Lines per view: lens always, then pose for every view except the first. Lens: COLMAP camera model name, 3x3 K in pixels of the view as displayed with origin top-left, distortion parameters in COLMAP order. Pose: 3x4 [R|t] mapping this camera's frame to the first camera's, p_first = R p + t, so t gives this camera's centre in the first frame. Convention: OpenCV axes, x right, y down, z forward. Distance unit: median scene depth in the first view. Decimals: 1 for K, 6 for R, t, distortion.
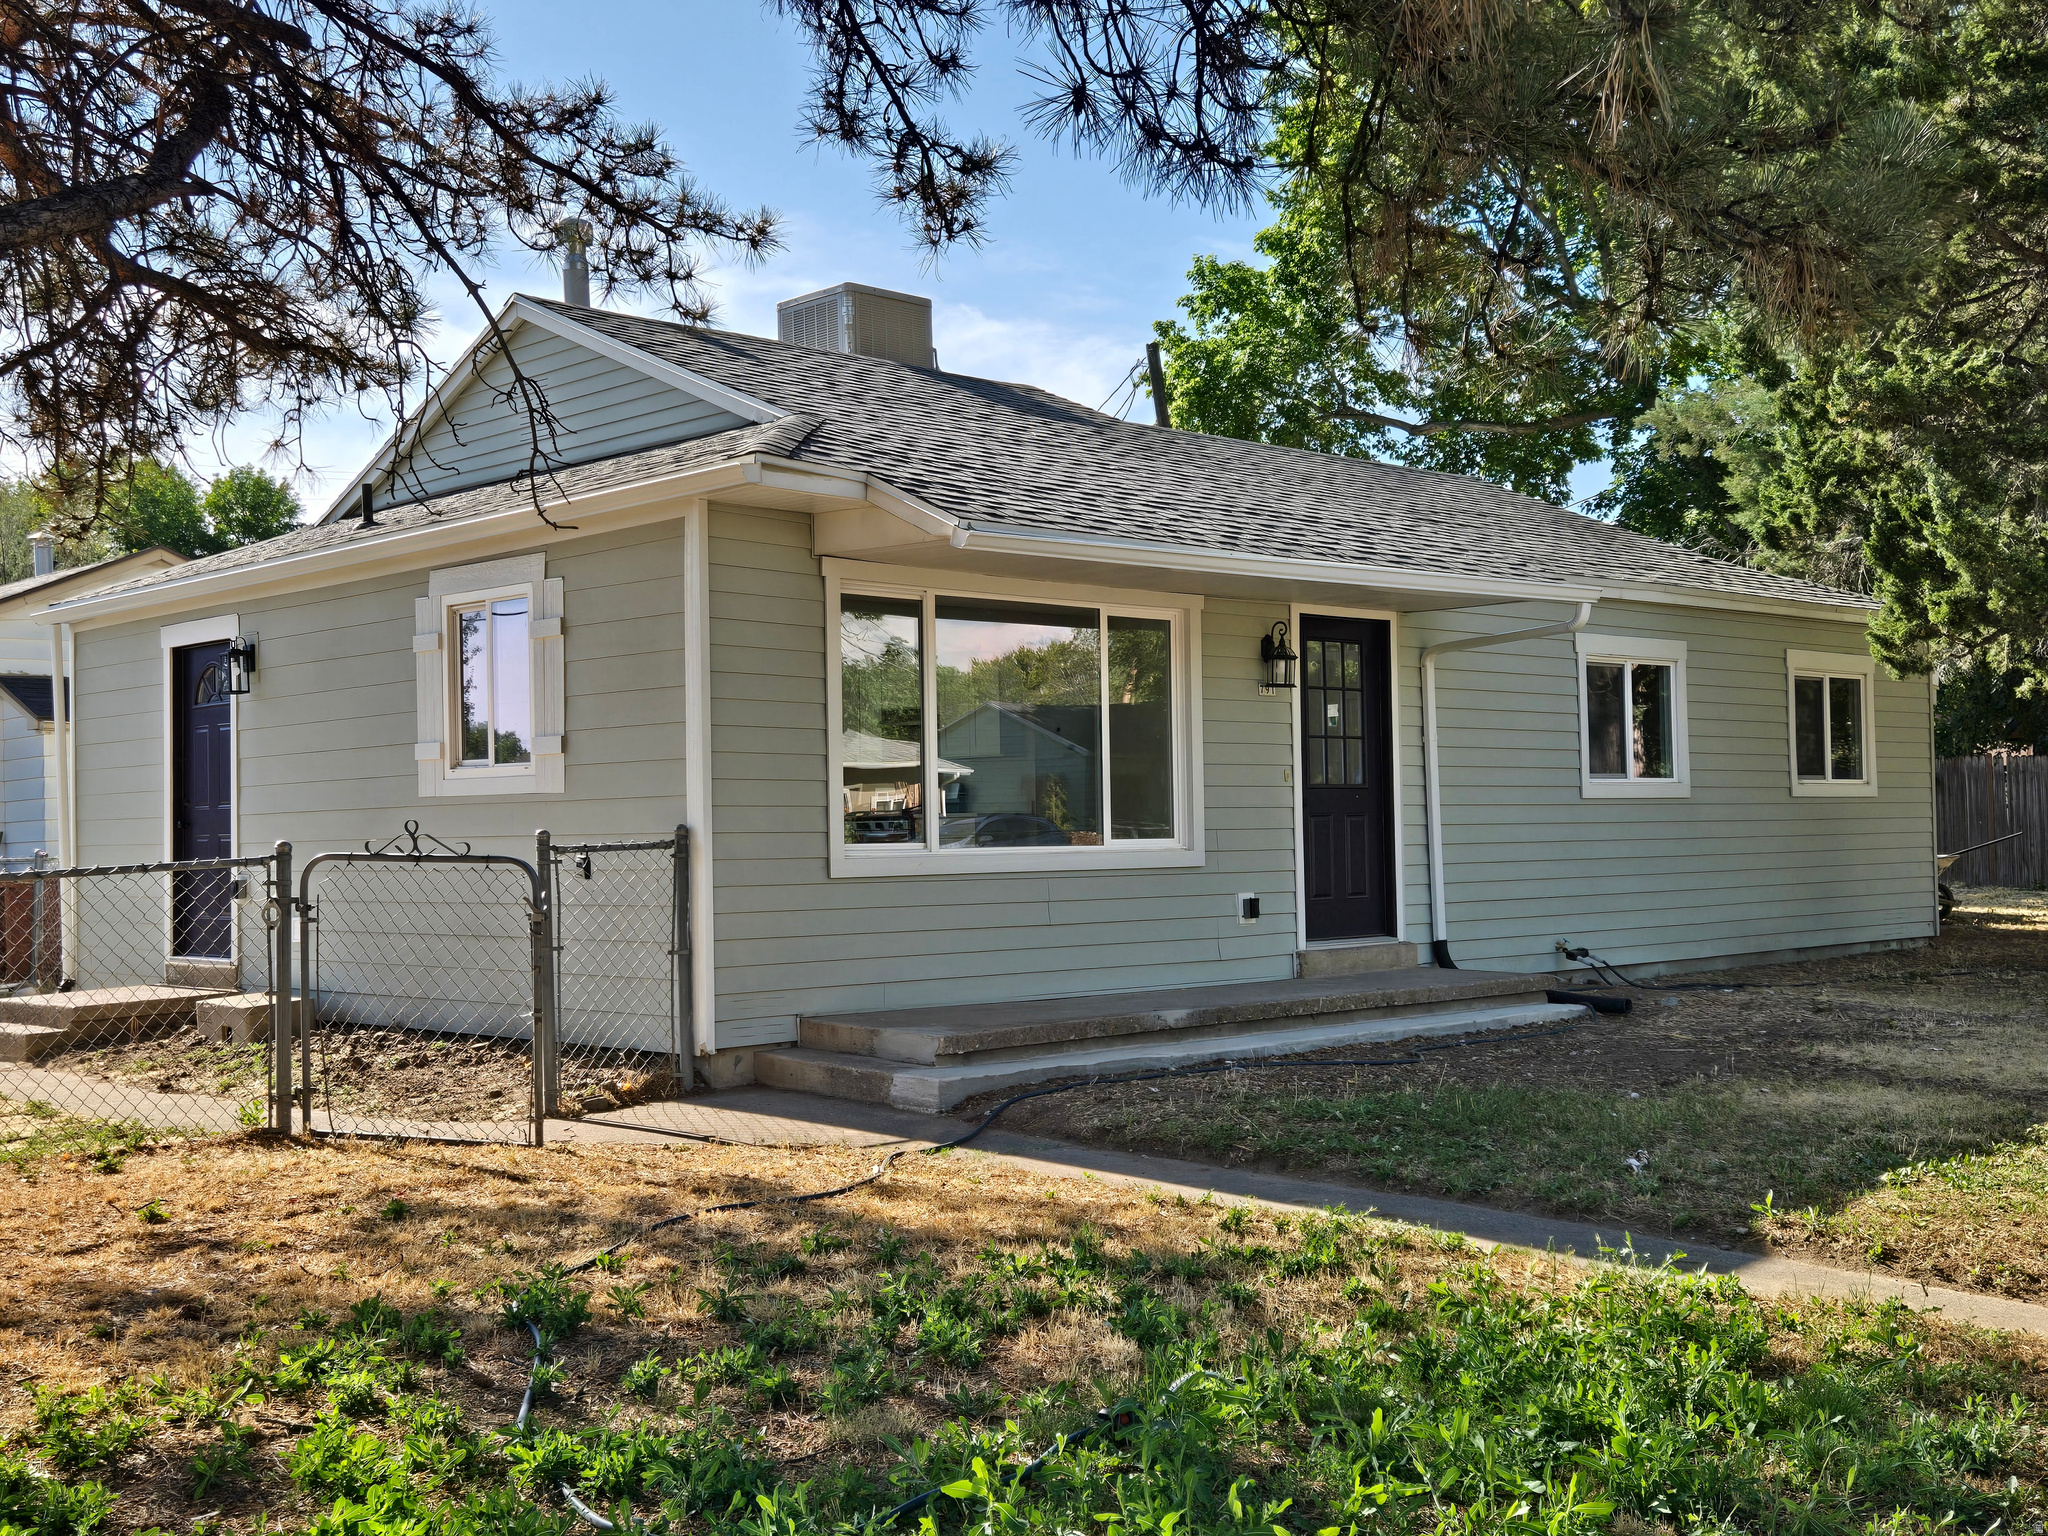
lens RADIAL K [[2236.7, 0, 1024.0], [0, 2236.7, 768.8], [0, 0, 1]] dist [0.138608, 0.000000]
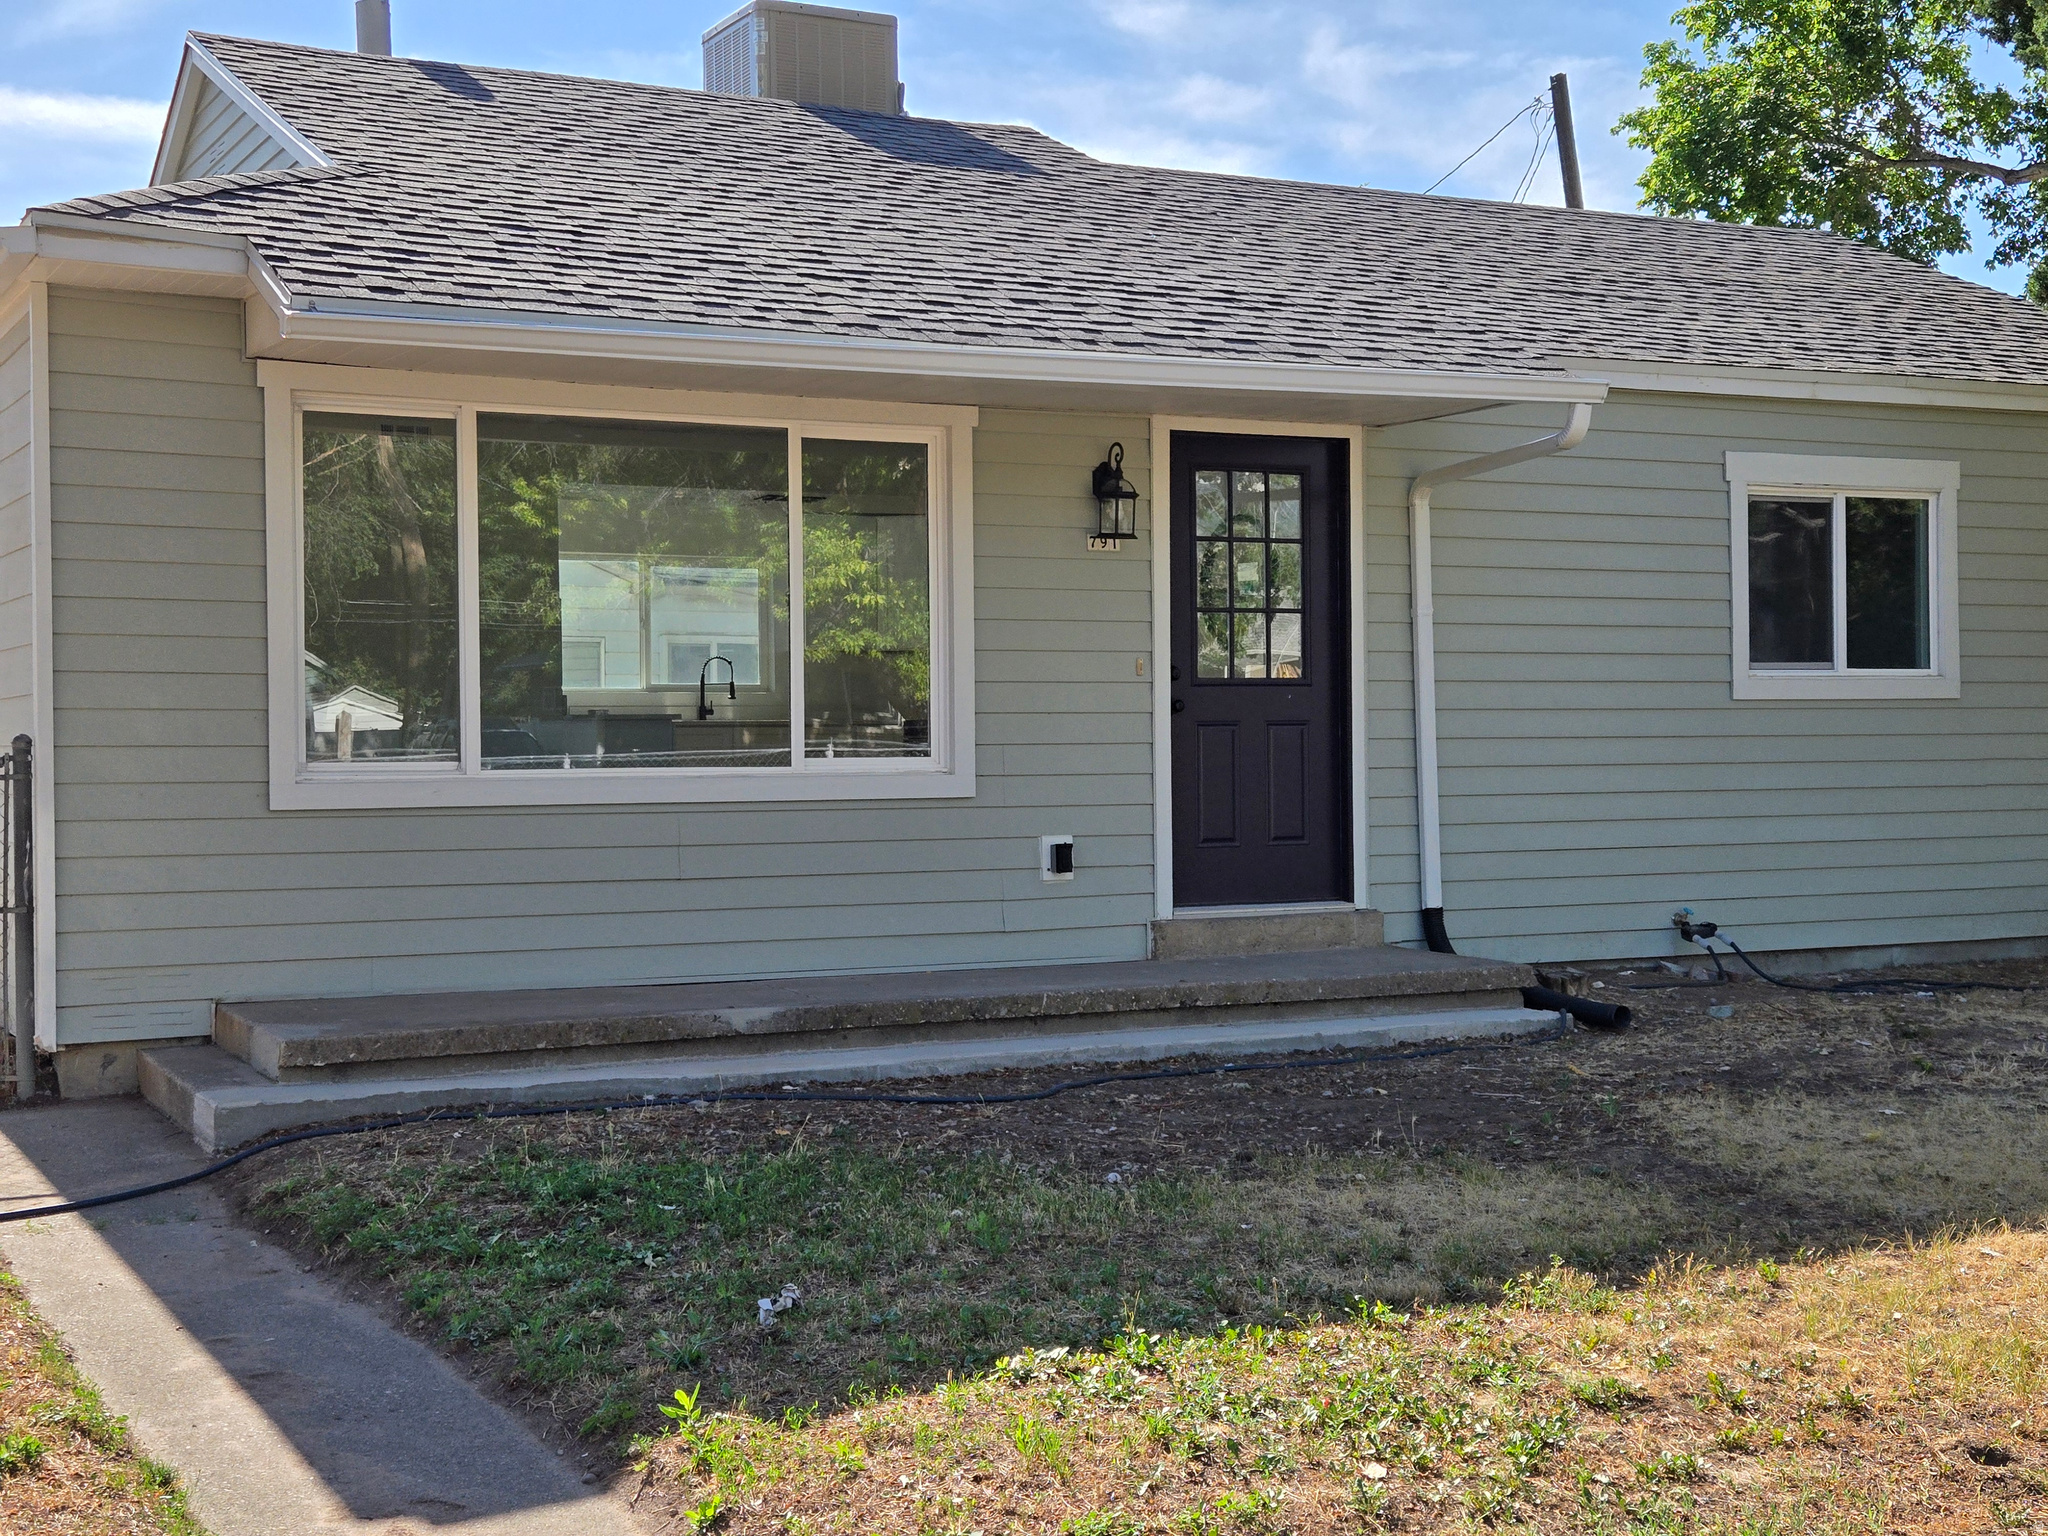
lens RADIAL K [[2655.0, 0, 1023.9], [0, 2655.0, 763.9], [0, 0, 1]] dist [0.130216, 0.000000]
pose [[0.957582, 0.010908, -0.287956, 0.309970], [0.000734, 0.999188, 0.040293, -0.000126], [0.288161, -0.038795, 0.956796, 0.198848]]
